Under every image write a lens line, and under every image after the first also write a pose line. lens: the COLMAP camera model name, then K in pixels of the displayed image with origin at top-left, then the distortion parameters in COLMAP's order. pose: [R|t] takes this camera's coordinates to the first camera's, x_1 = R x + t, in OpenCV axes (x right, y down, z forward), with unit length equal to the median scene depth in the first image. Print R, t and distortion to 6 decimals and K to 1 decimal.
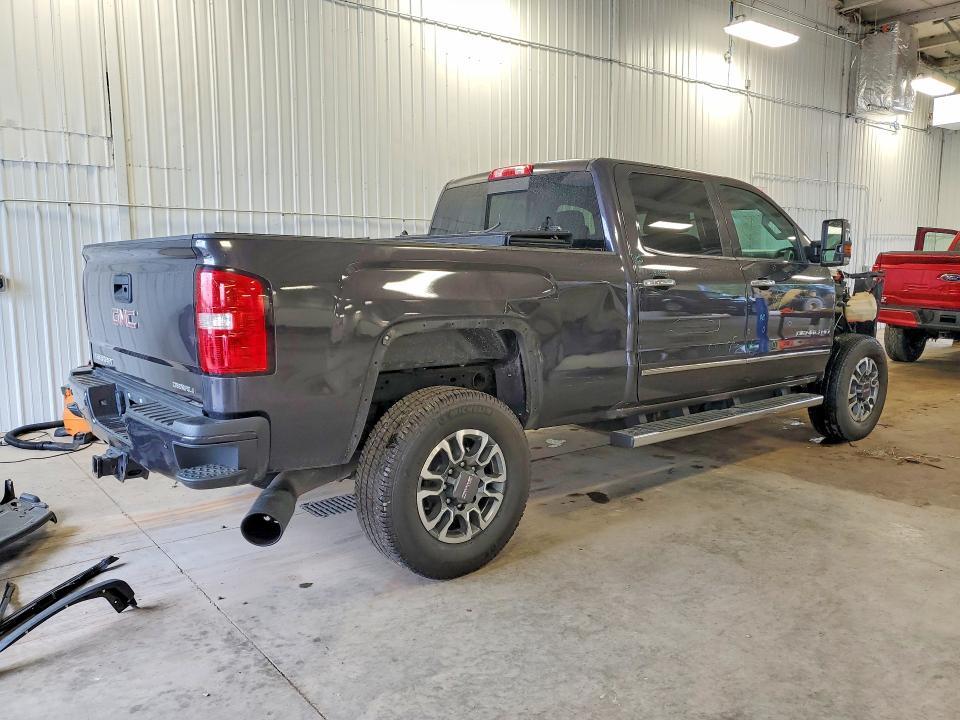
lens RADIAL K [[752.5, 0, 479.4], [0, 752.5, 359.6], [0, 0, 1]] dist [-0.028599, 0.049558]
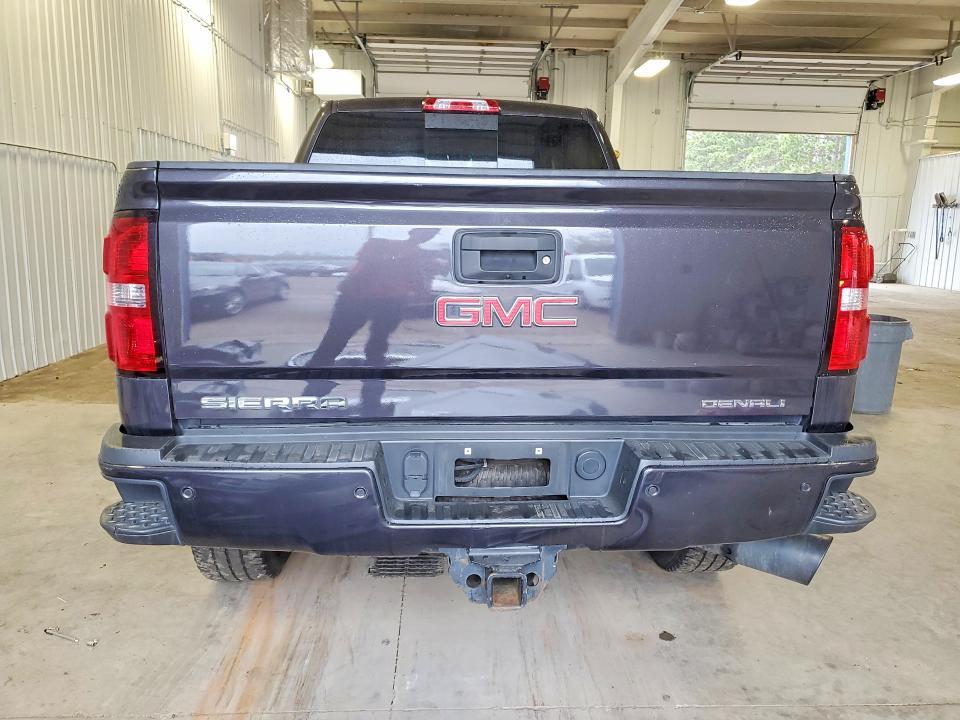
lens RADIAL K [[752.5, 0, 479.4], [0, 752.5, 359.6], [0, 0, 1]] dist [-0.028599, 0.049558]
pose [[0.587366, -0.135865, 0.797836, -0.722749], [0.085138, 0.990711, 0.106031, -0.063115], [-0.804831, 0.005647, 0.593477, 0.543335]]
